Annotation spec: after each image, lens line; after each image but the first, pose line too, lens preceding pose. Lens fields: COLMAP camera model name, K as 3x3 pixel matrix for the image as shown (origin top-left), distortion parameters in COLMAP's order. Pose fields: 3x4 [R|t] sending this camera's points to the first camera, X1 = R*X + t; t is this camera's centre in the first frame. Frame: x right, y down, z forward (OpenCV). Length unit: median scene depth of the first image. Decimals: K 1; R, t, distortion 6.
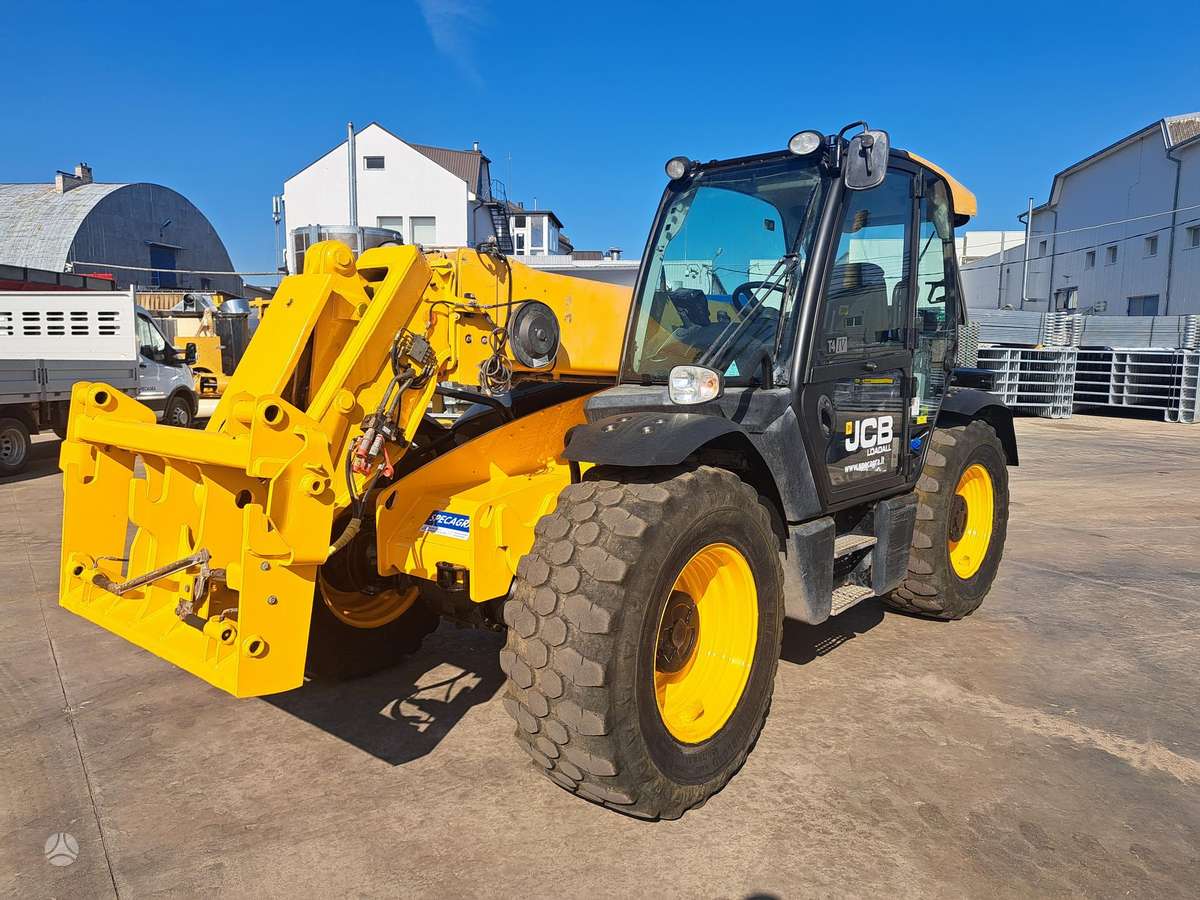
lens RADIAL K [[856.8, 0, 618.9], [0, 856.8, 435.8], [0, 0, 1]] dist [0.065144, -0.065674]
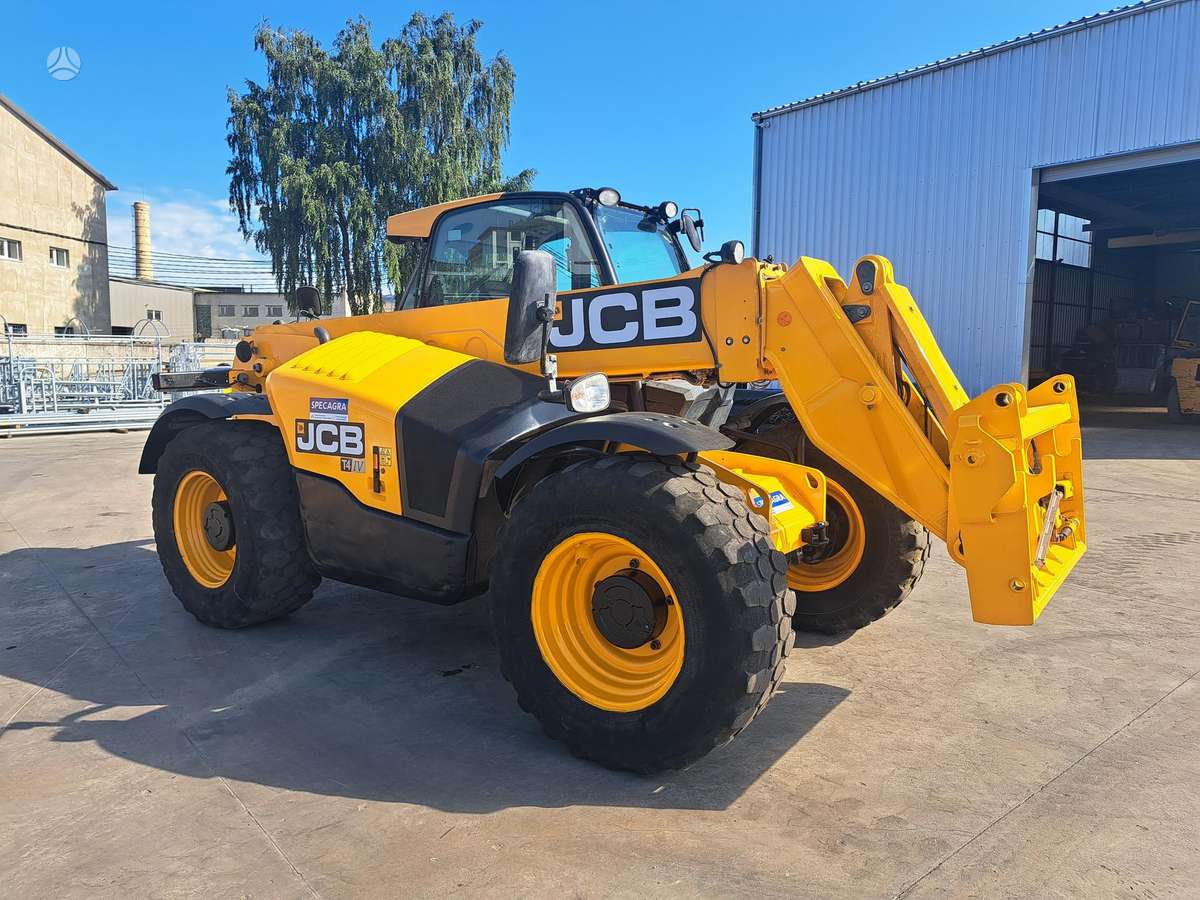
lens RADIAL K [[855.8, 0, 595.9], [0, 855.8, 443.4], [0, 0, 1]] dist [0.069909, -0.073821]
pose [[-0.081346, -0.103911, 0.991254, -1.124051], [0.100560, 0.988620, 0.111887, -0.111859], [-0.991600, 0.108782, -0.069971, 1.122901]]
